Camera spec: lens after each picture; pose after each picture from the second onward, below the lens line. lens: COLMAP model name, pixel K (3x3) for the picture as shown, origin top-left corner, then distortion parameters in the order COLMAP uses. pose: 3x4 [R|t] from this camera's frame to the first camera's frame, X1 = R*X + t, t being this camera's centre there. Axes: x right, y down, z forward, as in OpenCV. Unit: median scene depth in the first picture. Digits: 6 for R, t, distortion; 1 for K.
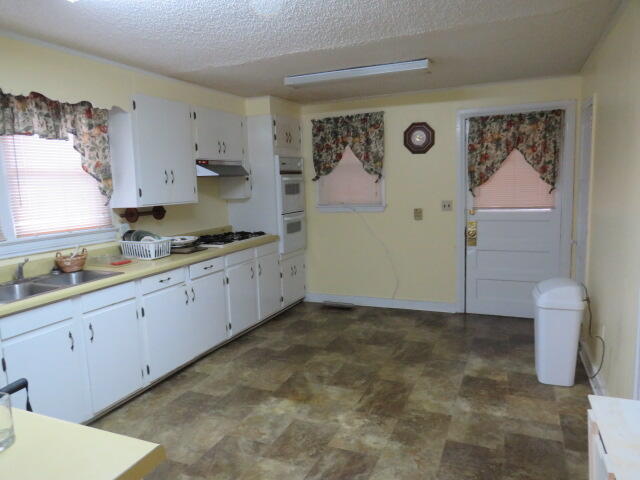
lens RADIAL K [[458.0, 0, 316.6], [0, 458.0, 241.3], [0, 0, 1]] dist [-0.020026, -0.005987]
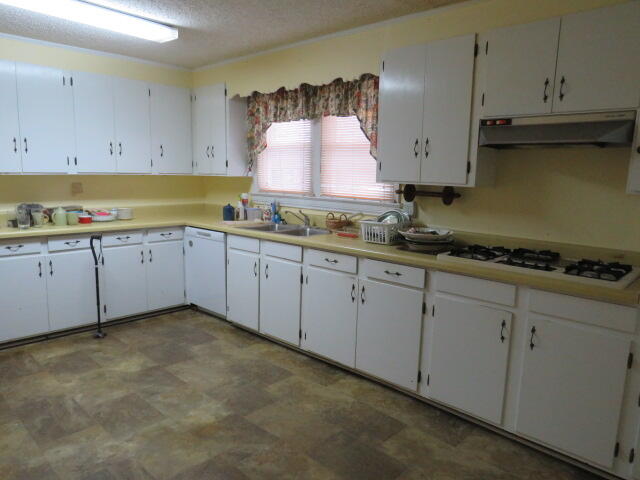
lens RADIAL K [[458.0, 0, 315.8], [0, 458.0, 238.1], [0, 0, 1]] dist [-0.020026, -0.005987]
pose [[-0.345841, 0.166584, -0.923387, 0.572208], [-0.127630, 0.966615, 0.222184, -0.175658], [0.929572, 0.194692, -0.313034, 1.363210]]
